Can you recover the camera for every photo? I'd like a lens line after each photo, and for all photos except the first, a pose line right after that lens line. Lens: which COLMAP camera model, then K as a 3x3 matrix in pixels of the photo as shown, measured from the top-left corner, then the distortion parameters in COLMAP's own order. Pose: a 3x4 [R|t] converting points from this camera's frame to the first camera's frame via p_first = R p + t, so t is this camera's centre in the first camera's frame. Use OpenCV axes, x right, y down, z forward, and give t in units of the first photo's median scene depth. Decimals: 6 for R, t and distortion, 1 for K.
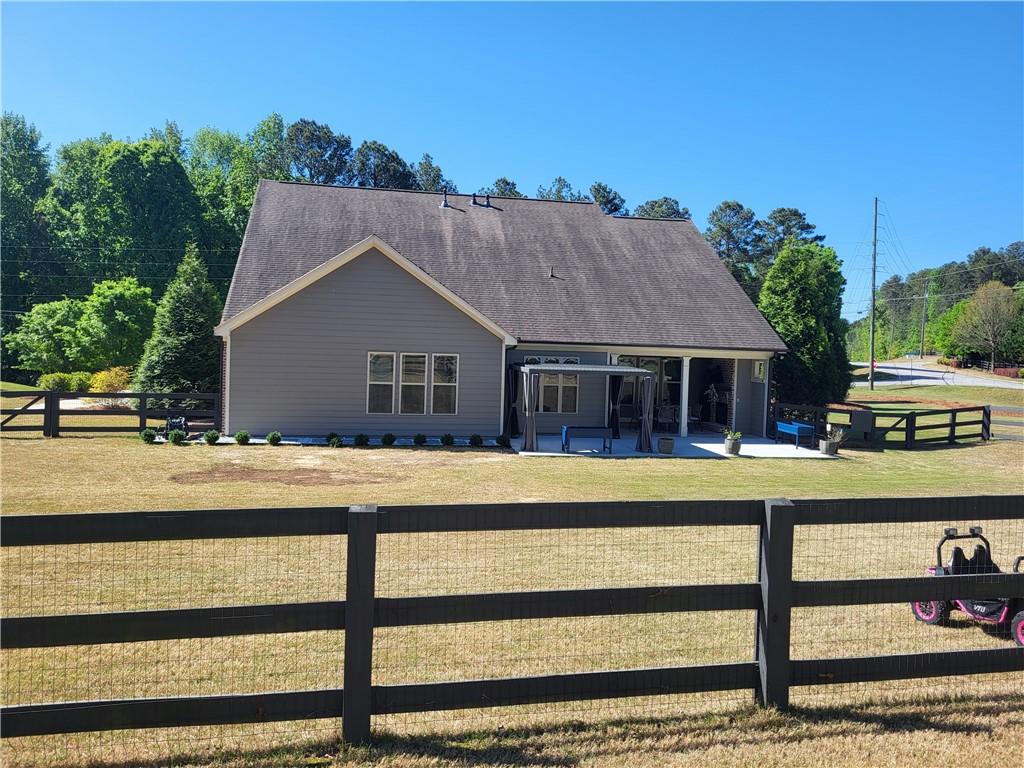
lens RADIAL K [[784.0, 0, 512.7], [0, 784.0, 367.4], [0, 0, 1]] dist [0.047834, -0.004346]
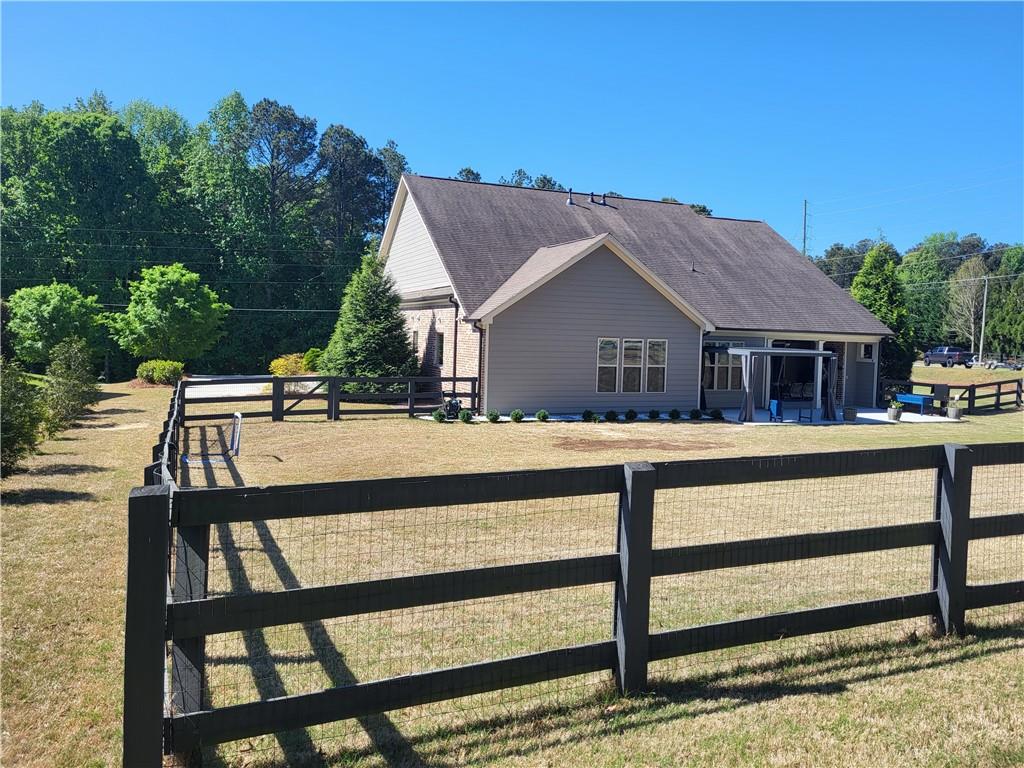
lens RADIAL K [[781.6, 0, 530.5], [0, 781.6, 367.5], [0, 0, 1]] dist [0.044880, -0.004773]
pose [[0.979130, -0.012624, 0.202843, -0.424806], [0.008857, 0.999771, 0.019469, -0.000112], [-0.203043, -0.017266, 0.979018, -0.063299]]
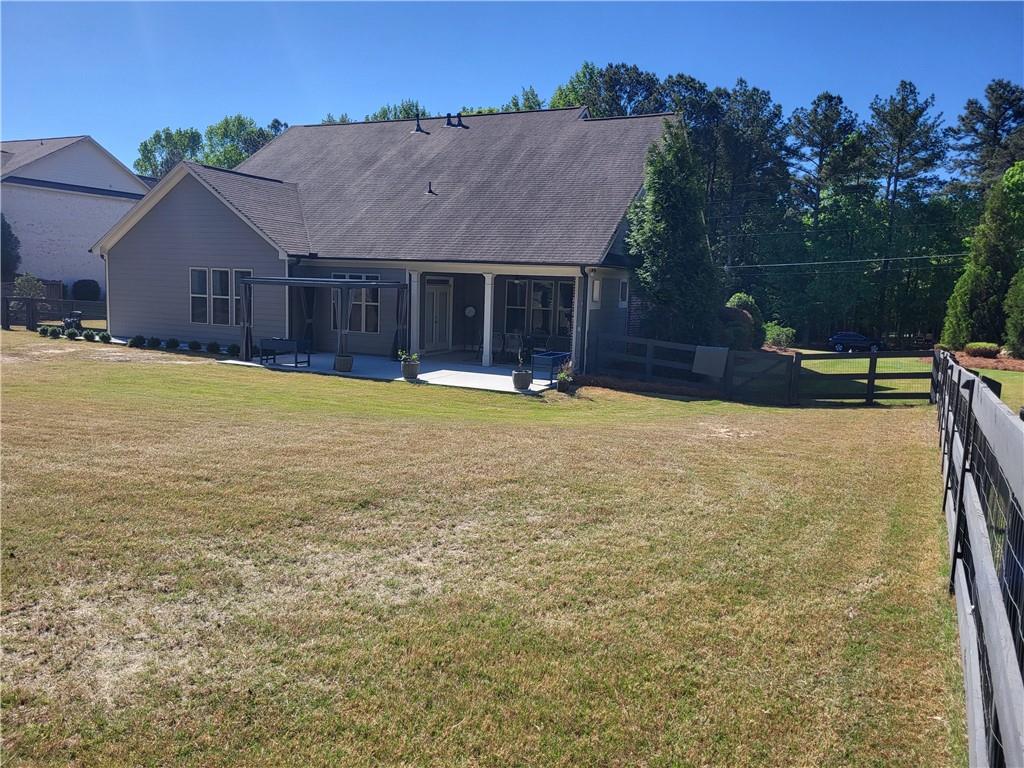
lens RADIAL K [[784.0, 0, 512.7], [0, 784.0, 367.4], [0, 0, 1]] dist [0.047834, -0.004346]
pose [[0.805931, 0.059226, -0.589039, 0.721112], [-0.027695, 0.997666, 0.062419, 0.033213], [0.591361, -0.033992, 0.805690, 0.302120]]
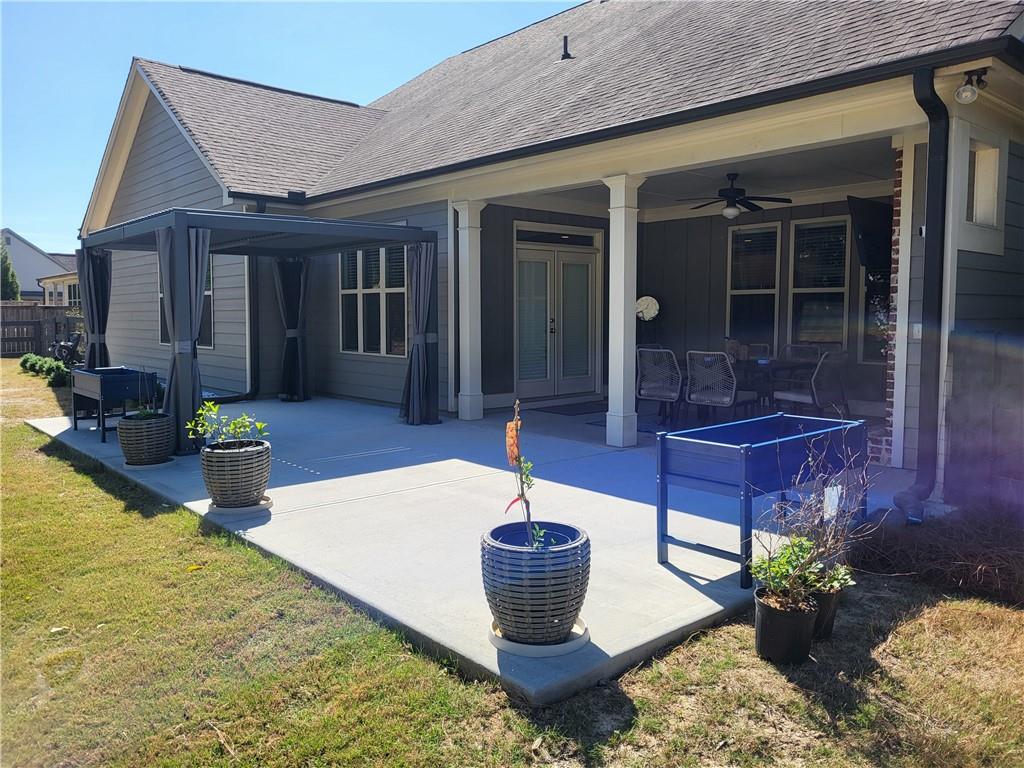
lens RADIAL K [[784.0, 0, 512.7], [0, 784.0, 367.4], [0, 0, 1]] dist [0.047834, -0.004346]
pose [[0.501004, 0.029049, -0.864957, 0.442177], [-0.008830, 0.999556, 0.028455, 0.048457], [0.865400, -0.006618, 0.501038, 0.773552]]
